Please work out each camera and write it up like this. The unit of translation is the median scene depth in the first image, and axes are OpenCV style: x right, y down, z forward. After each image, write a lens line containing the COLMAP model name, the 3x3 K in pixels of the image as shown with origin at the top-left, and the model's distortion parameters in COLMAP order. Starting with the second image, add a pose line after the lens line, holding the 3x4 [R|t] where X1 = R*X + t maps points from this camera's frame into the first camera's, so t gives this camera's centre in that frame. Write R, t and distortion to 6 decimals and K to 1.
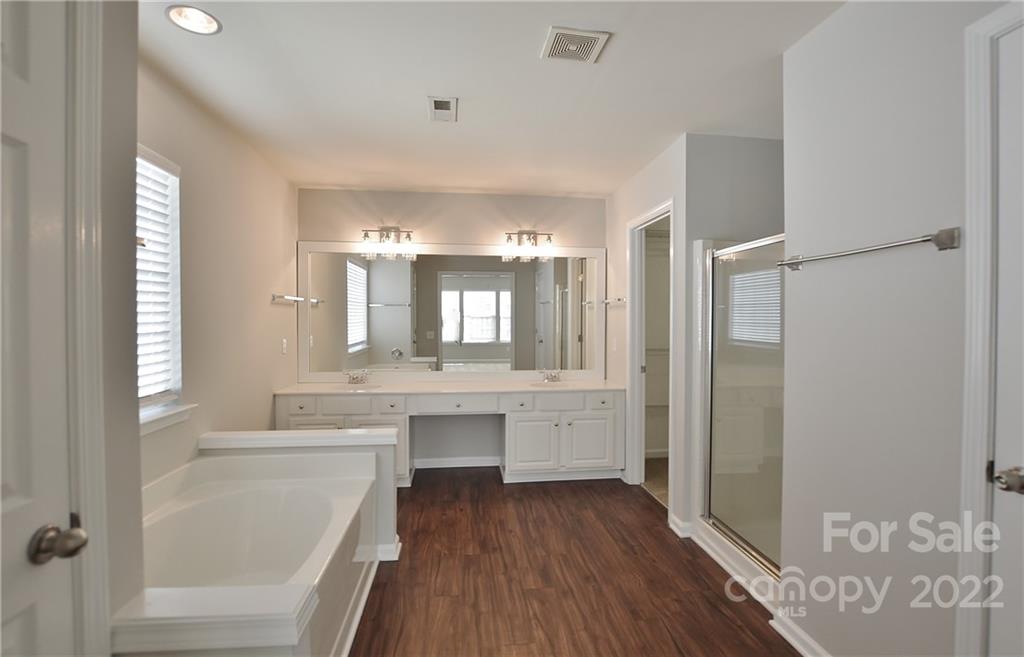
lens RADIAL K [[460.3, 0, 512.0], [0, 460.3, 328.5], [0, 0, 1]] dist [-0.030781, 0.000227]
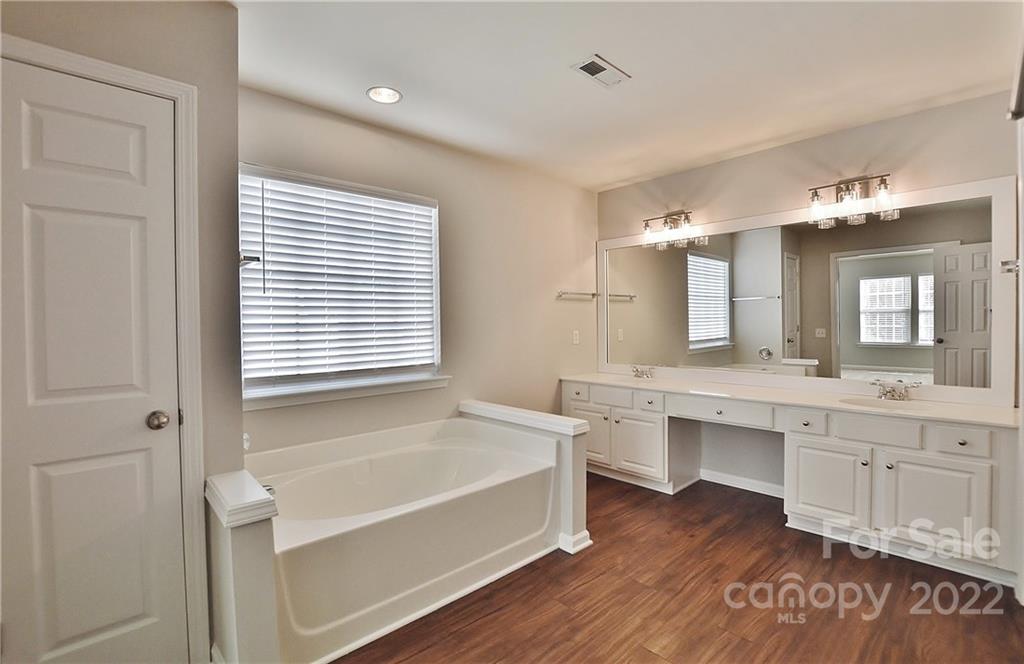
lens RADIAL K [[451.5, 0, 512.0], [0, 451.5, 332.0], [0, 0, 1]] dist [-0.018635, 0.000034]
pose [[0.608128, 0.007183, -0.793807, 0.294691], [-0.001118, 0.999966, 0.008192, 0.016625], [0.793838, -0.004095, 0.608115, 0.213603]]
